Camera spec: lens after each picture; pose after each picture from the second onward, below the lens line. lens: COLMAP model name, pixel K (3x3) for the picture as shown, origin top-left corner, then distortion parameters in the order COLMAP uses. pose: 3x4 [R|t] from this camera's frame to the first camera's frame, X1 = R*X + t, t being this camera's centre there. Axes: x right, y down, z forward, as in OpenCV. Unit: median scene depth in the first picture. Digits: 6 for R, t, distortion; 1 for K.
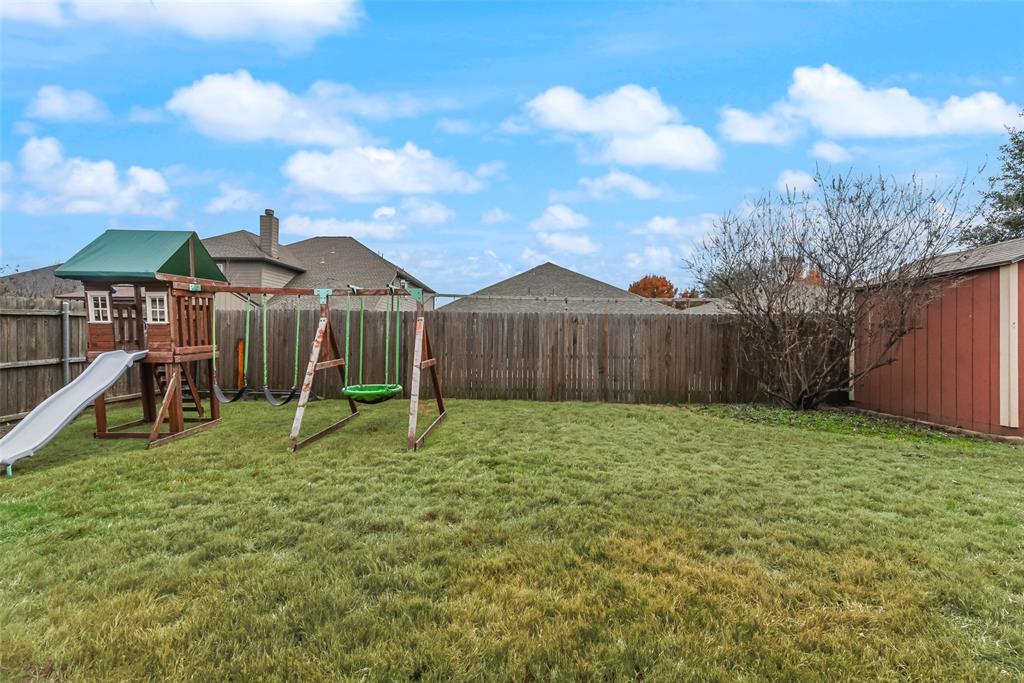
lens RADIAL K [[414.1, 0, 515.6], [0, 414.1, 336.5], [0, 0, 1]] dist [0.004657, 0.000564]
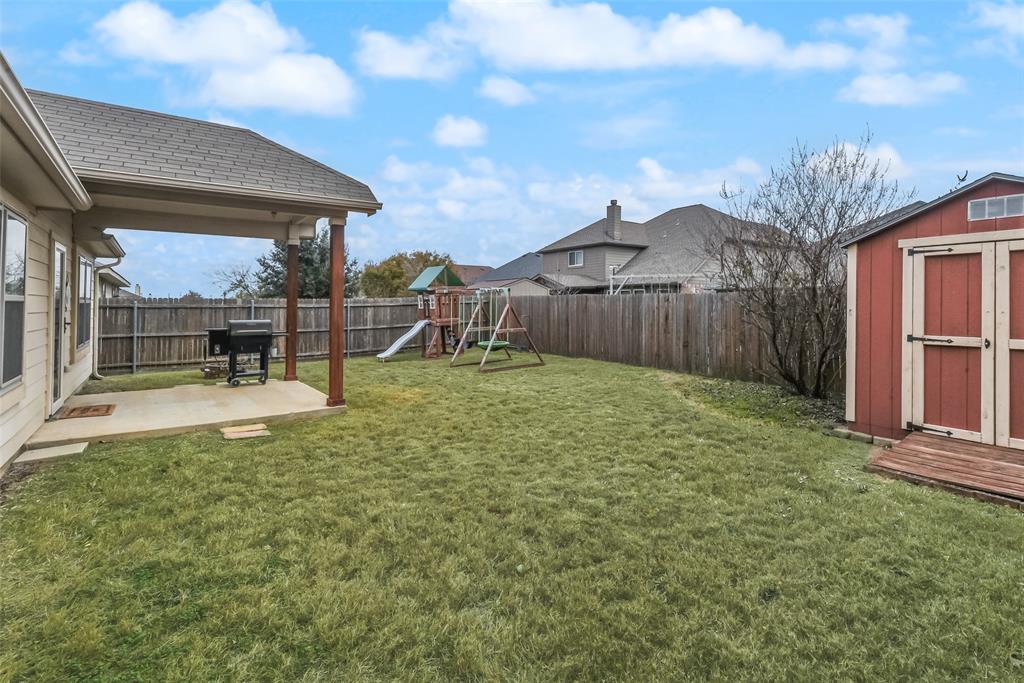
lens RADIAL K [[481.4, 0, 524.6], [0, 481.4, 292.2], [0, 0, 1]] dist [0.014081, 0.000492]
pose [[0.617385, -0.025951, -0.786233, 1.543127], [0.011311, 0.999645, -0.024113, -0.052461], [0.786579, 0.005994, 0.617460, -0.240340]]
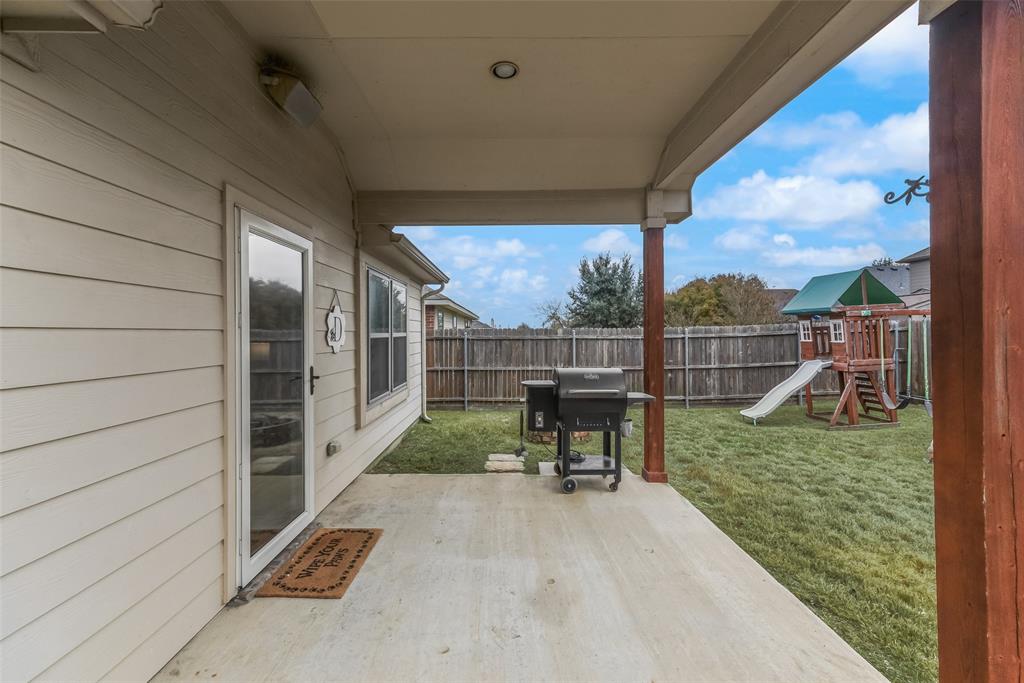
lens RADIAL K [[414.1, 0, 509.0], [0, 414.1, 325.4], [0, 0, 1]] dist [0.004657, 0.000564]
pose [[0.028700, -0.023262, -0.999317, 0.490466], [0.015091, 0.999625, -0.022836, -0.072031], [0.999474, -0.014425, 0.029041, -0.133116]]
